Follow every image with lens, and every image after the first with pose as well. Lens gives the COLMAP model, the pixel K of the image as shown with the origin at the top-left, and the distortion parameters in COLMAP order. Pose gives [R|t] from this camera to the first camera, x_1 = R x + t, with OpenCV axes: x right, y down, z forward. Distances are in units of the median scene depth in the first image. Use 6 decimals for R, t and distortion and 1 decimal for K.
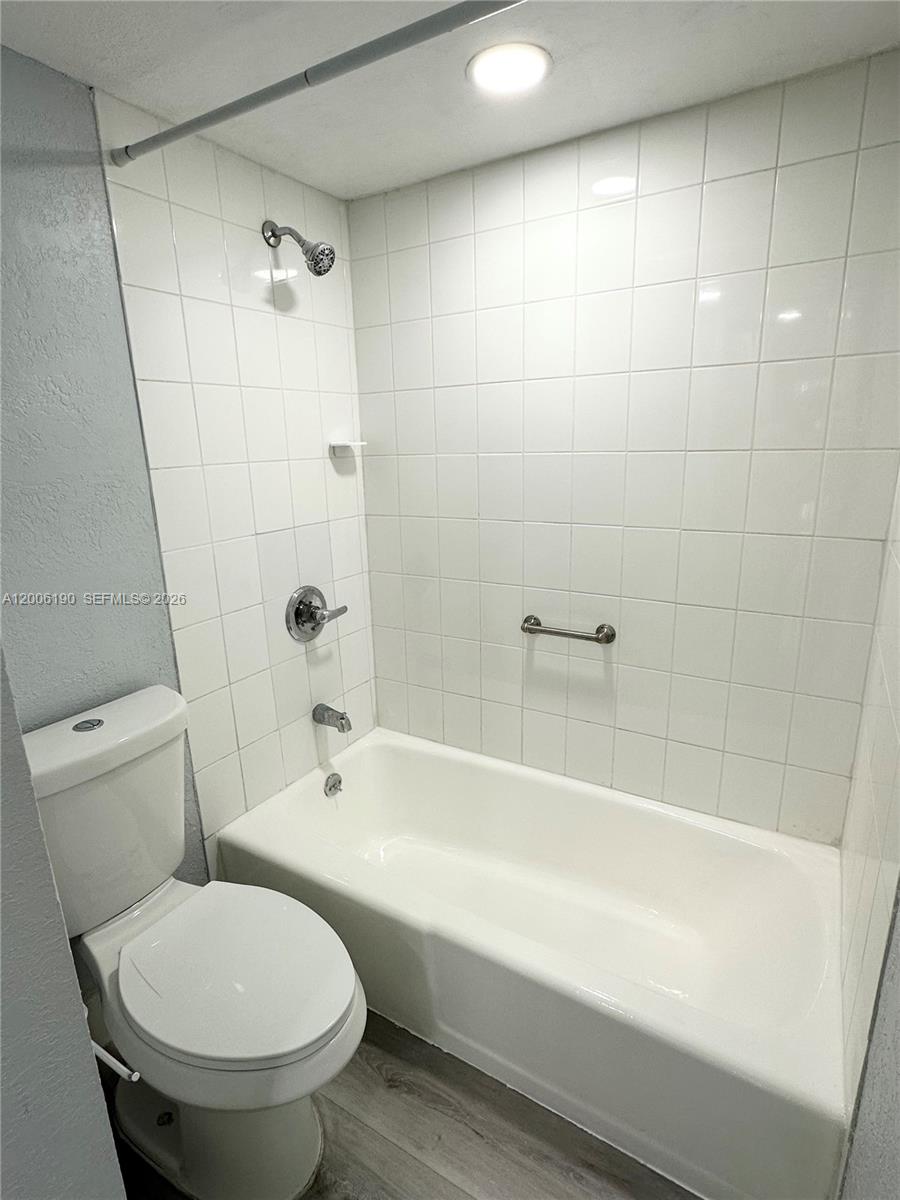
lens RADIAL K [[611.0, 0, 450.0], [0, 611.0, 600.0], [0, 0, 1]] dist [-0.003102, 0.000396]
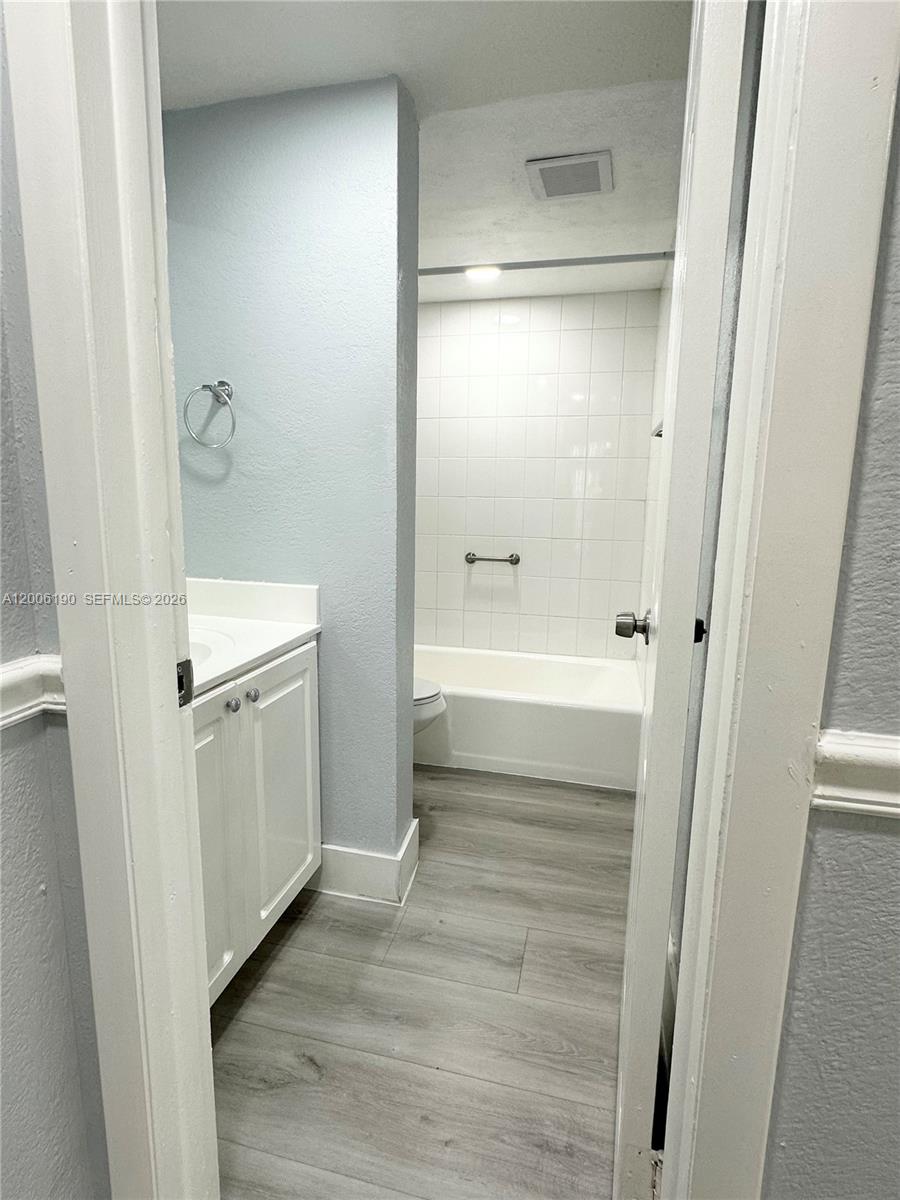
lens RADIAL K [[611.0, 0, 450.0], [0, 611.0, 600.0], [0, 0, 1]] dist [-0.003102, 0.000396]
pose [[0.952443, -0.003011, 0.304702, -0.476135], [0.028401, 0.996476, -0.078929, 0.312639], [-0.303391, 0.083829, 0.949172, -0.642490]]
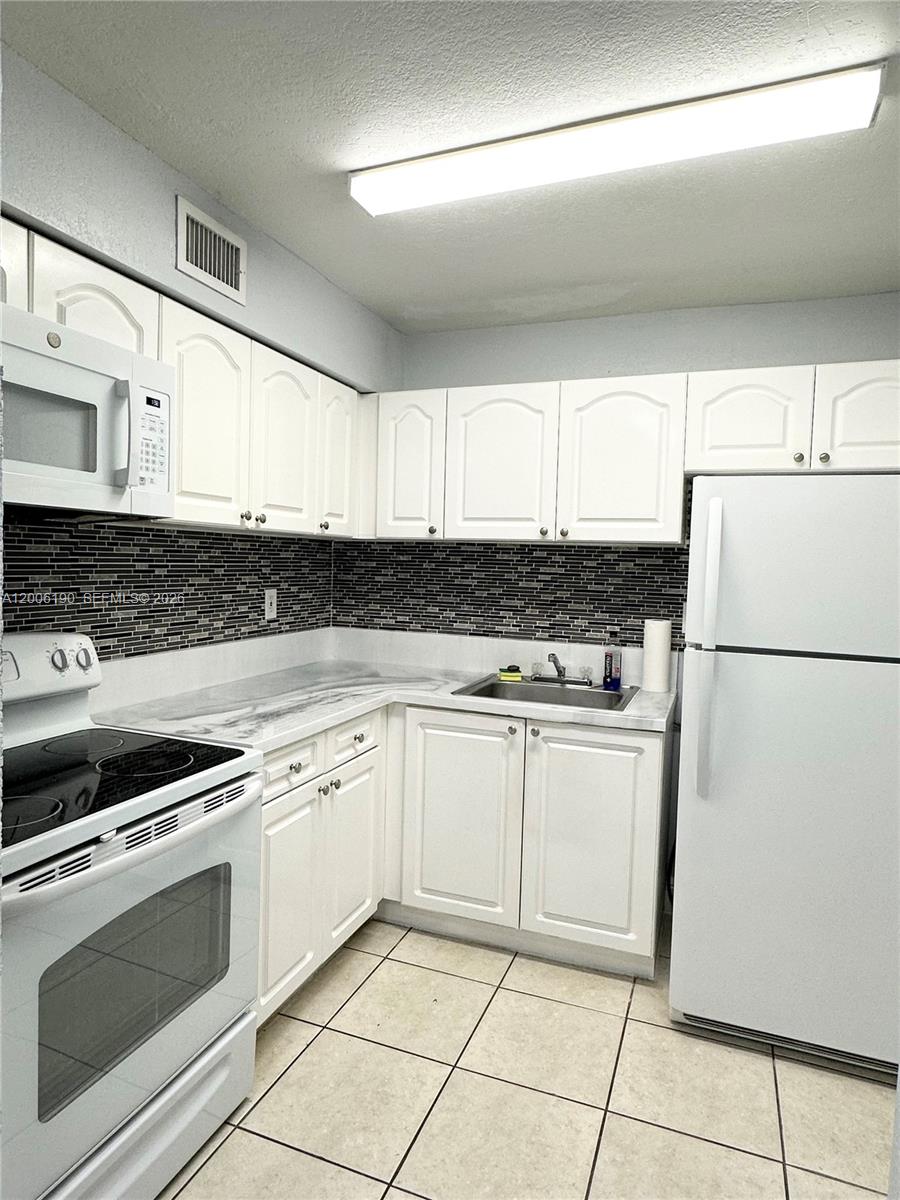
lens RADIAL K [[680.1, 0, 450.0], [0, 680.1, 600.0], [0, 0, 1]] dist [0.000258, 0.000015]
pose [[0.986578, 0.047117, 0.156345, -0.485354], [-0.015670, 0.980365, -0.196566, 0.267693], [-0.162536, 0.191477, 0.967945, -1.248643]]
